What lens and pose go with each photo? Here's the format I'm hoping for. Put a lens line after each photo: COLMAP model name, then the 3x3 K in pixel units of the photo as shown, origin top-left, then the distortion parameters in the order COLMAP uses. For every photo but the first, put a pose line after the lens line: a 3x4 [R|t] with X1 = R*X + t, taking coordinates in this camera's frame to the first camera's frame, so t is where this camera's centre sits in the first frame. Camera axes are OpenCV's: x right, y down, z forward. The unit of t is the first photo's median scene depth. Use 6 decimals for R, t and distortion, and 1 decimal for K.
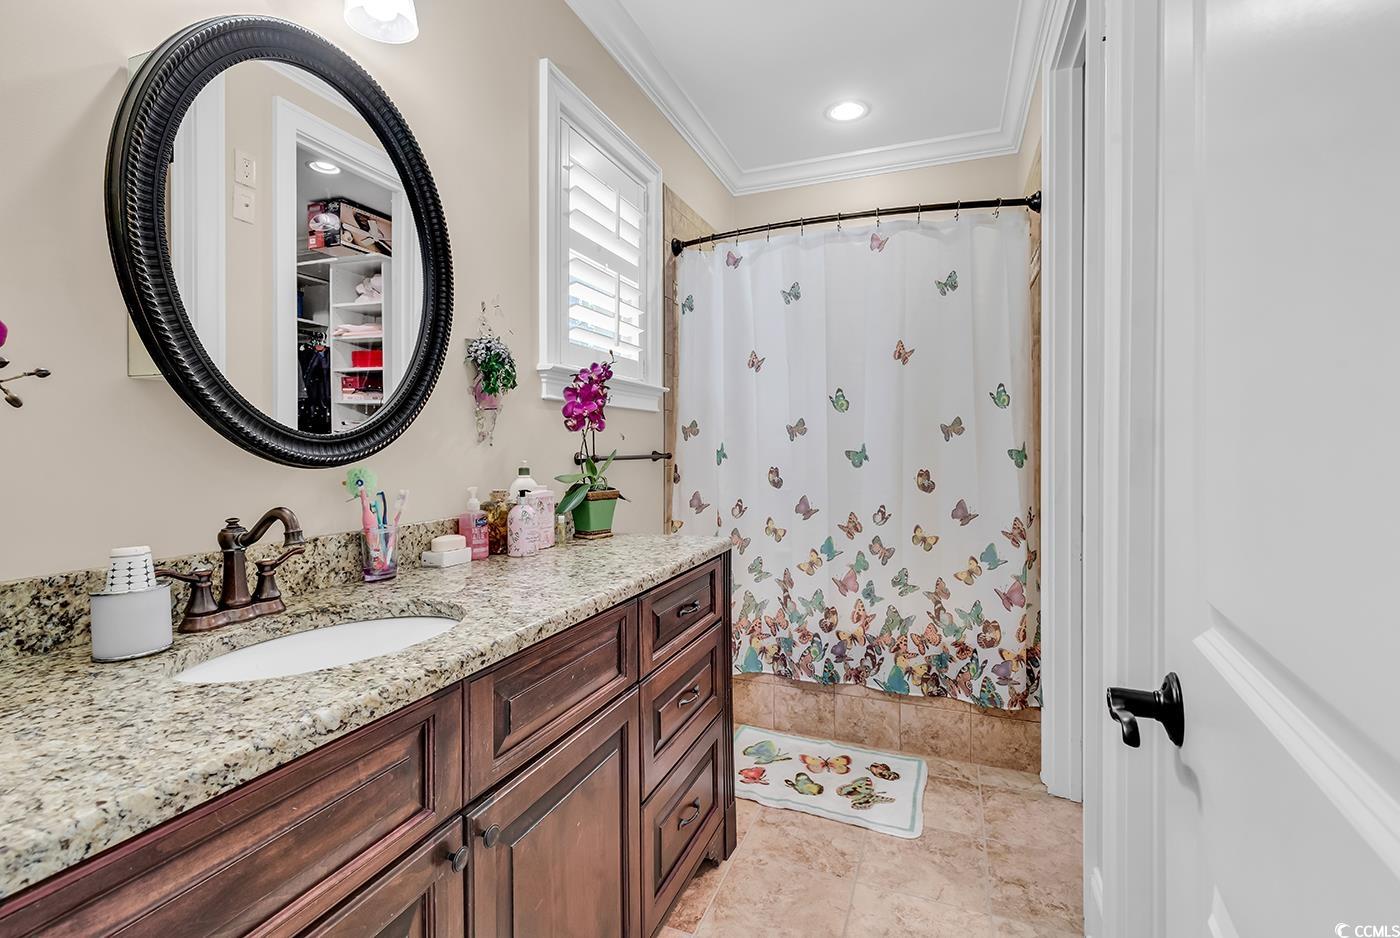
lens RADIAL K [[631.2, 0, 700.1], [0, 631.2, 459.5], [0, 0, 1]] dist [0.001674, 0.000521]
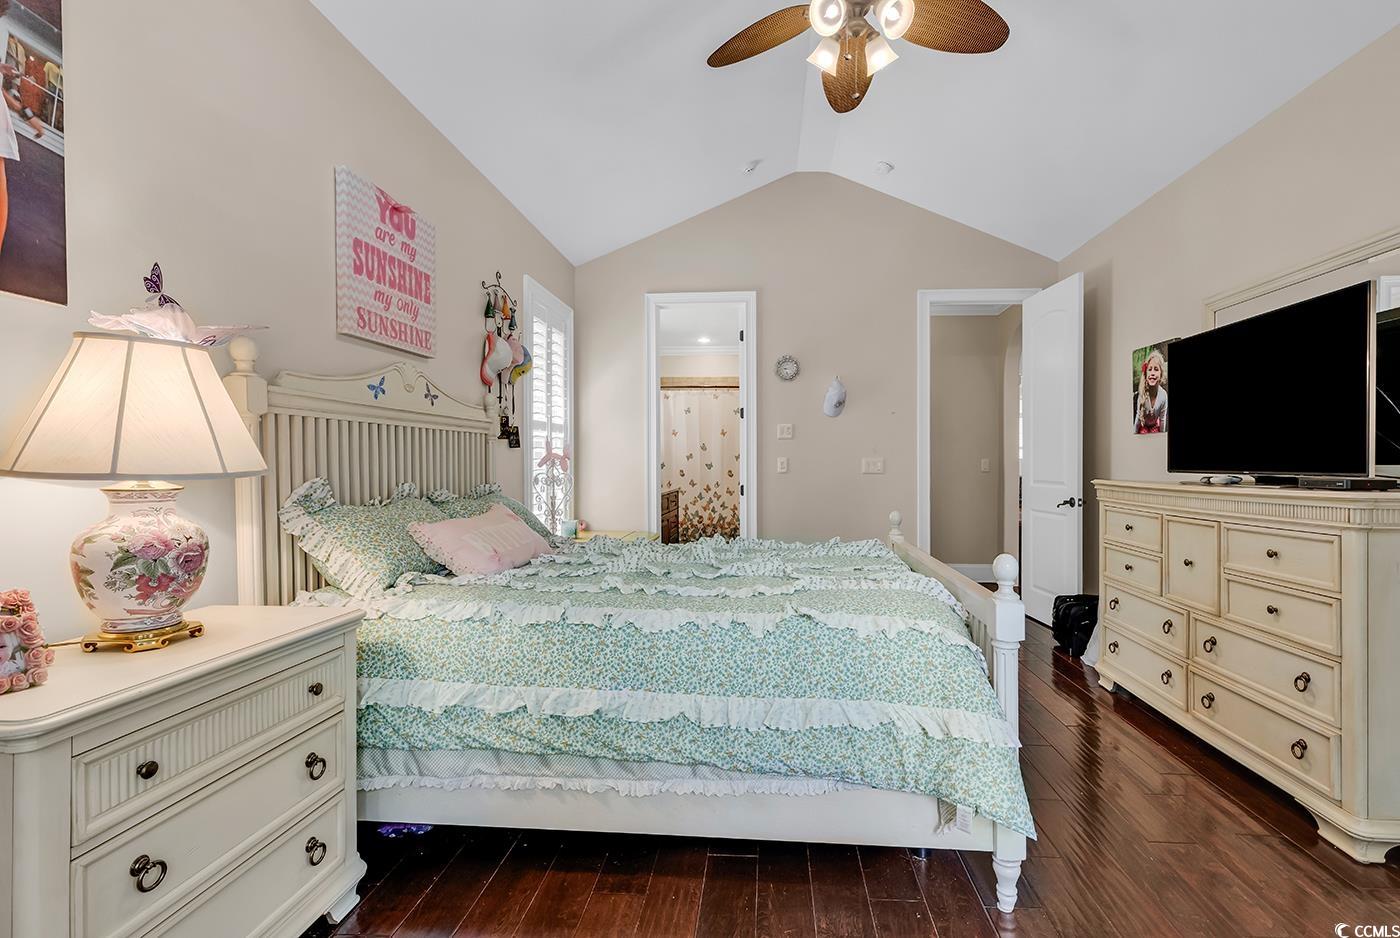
lens RADIAL K [[631.2, 0, 701.9], [0, 631.2, 470.0], [0, 0, 1]] dist [0.001674, 0.000521]
pose [[0.966104, -0.001590, 0.258149, -0.574666], [0.002178, 0.999996, -0.001990, 0.021071], [-0.258144, 0.002485, 0.966103, -1.941947]]
